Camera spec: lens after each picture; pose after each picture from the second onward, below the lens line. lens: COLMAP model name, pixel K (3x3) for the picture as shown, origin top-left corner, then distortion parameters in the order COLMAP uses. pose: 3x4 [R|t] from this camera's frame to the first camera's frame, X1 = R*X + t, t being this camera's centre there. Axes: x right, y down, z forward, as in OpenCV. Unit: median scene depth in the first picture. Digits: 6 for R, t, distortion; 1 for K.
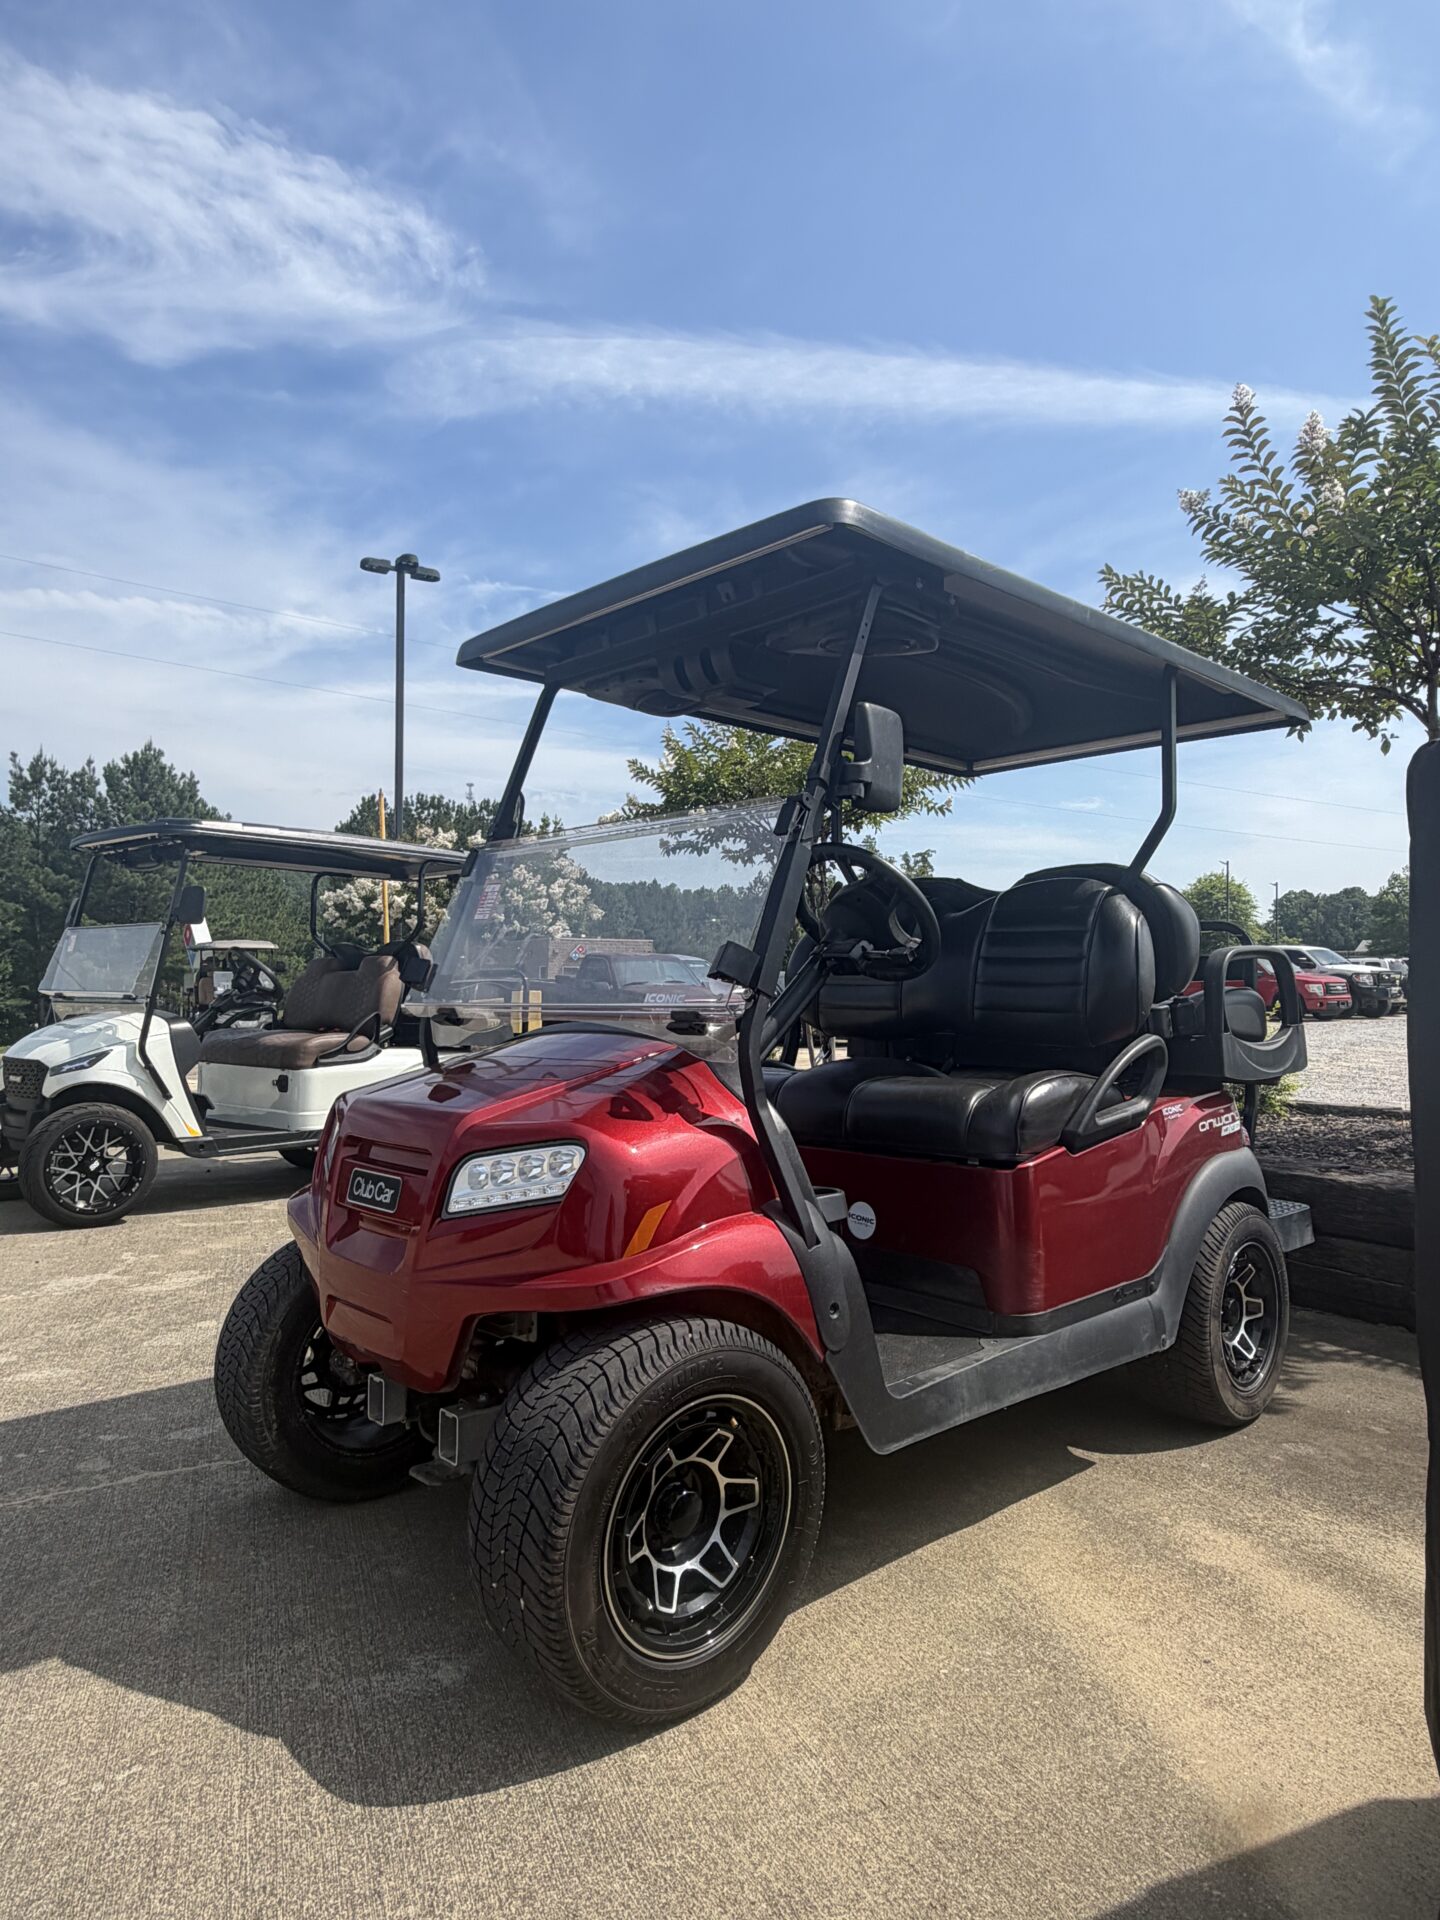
lens RADIAL K [[1173.6, 0, 721.5], [0, 1173.6, 964.1], [0, 0, 1]] dist [0.002155, -0.000732]
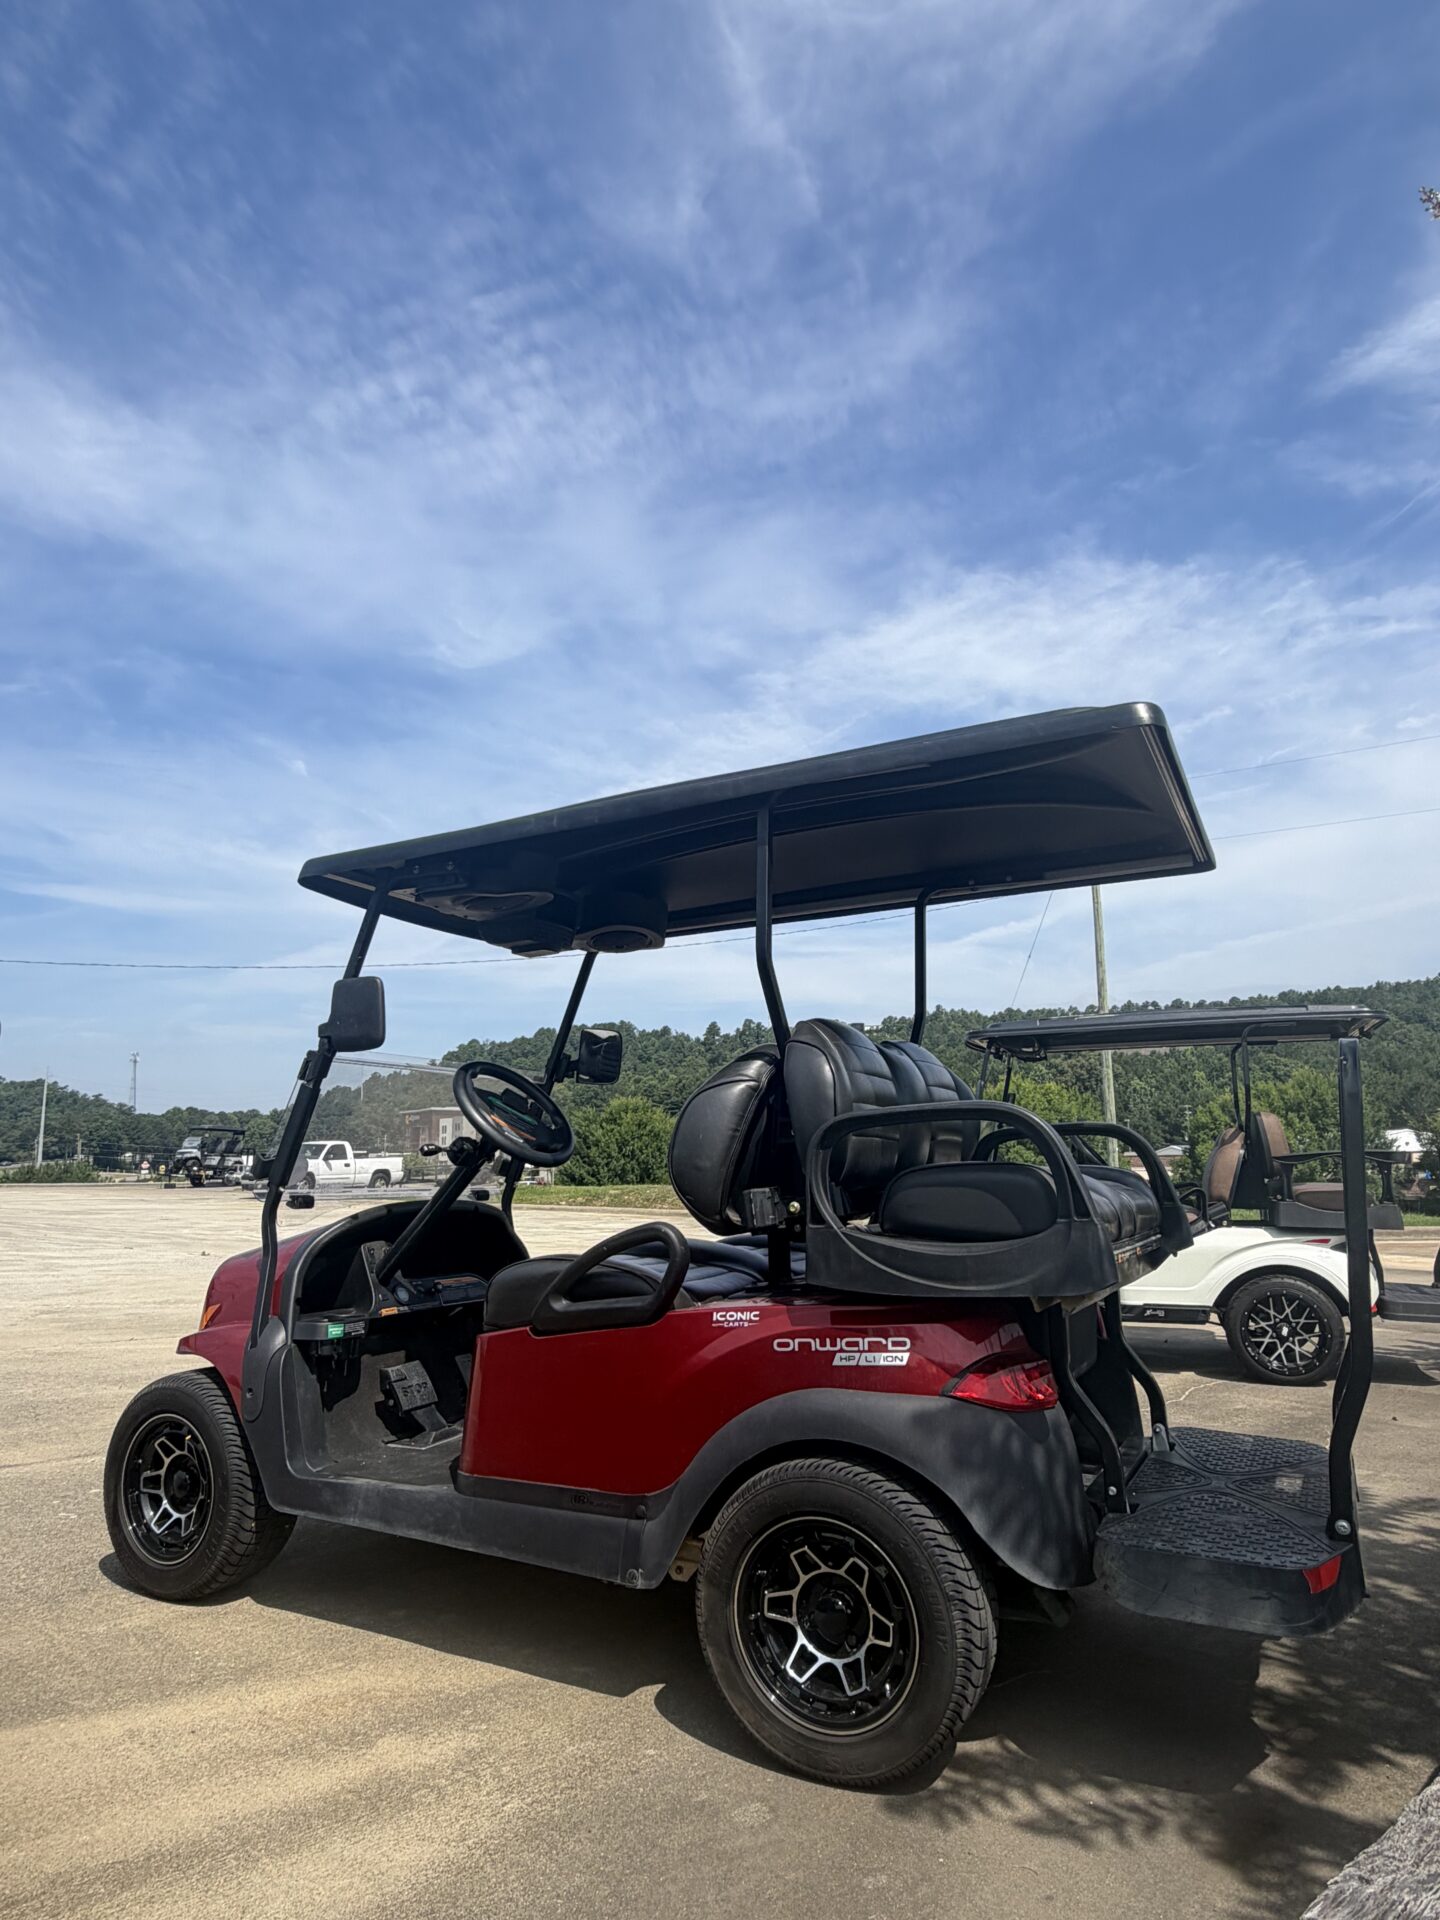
lens RADIAL K [[1173.6, 0, 722.3], [0, 1173.6, 957.6], [0, 0, 1]] dist [0.002155, -0.000732]
pose [[0.315392, -0.177487, -0.932216, 1.313598], [0.040282, 0.983972, -0.173713, 0.015645], [0.948106, 0.017236, 0.317487, 0.774362]]
